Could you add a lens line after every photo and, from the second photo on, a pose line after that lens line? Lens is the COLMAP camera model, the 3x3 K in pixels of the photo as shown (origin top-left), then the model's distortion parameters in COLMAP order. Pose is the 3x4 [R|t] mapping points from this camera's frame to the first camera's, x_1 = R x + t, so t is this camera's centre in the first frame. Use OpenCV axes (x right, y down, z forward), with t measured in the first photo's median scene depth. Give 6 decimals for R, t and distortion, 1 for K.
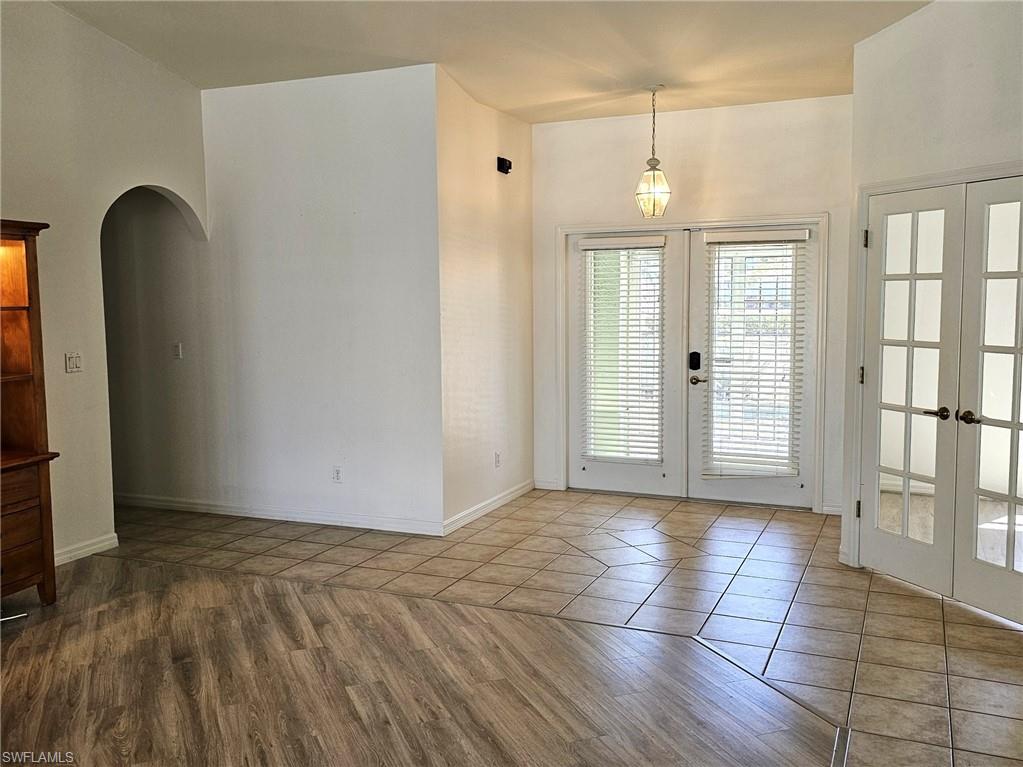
lens RADIAL K [[918.4, 0, 506.2], [0, 918.4, 378.5], [0, 0, 1]] dist [0.062719, -0.072869]
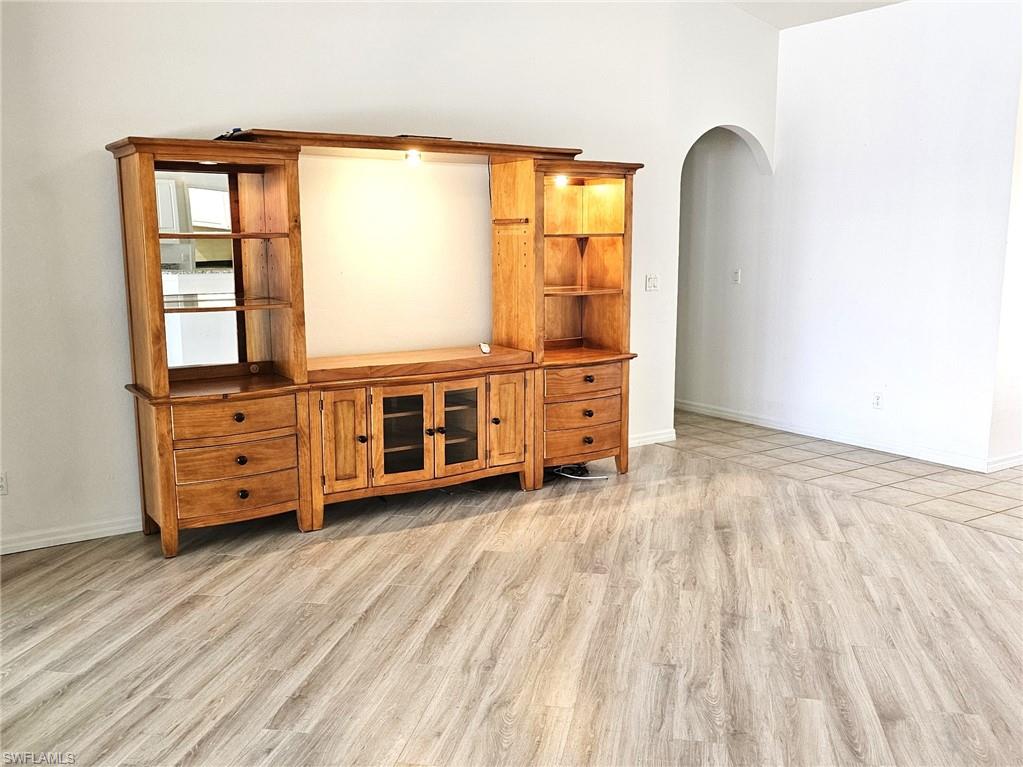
lens RADIAL K [[918.4, 0, 505.2], [0, 918.4, 385.7], [0, 0, 1]] dist [0.062719, -0.072869]
pose [[0.833866, 0.097441, -0.543298, 0.041025], [-0.056717, 0.994210, 0.091262, 0.023183], [0.549045, -0.045286, 0.834565, -0.124973]]
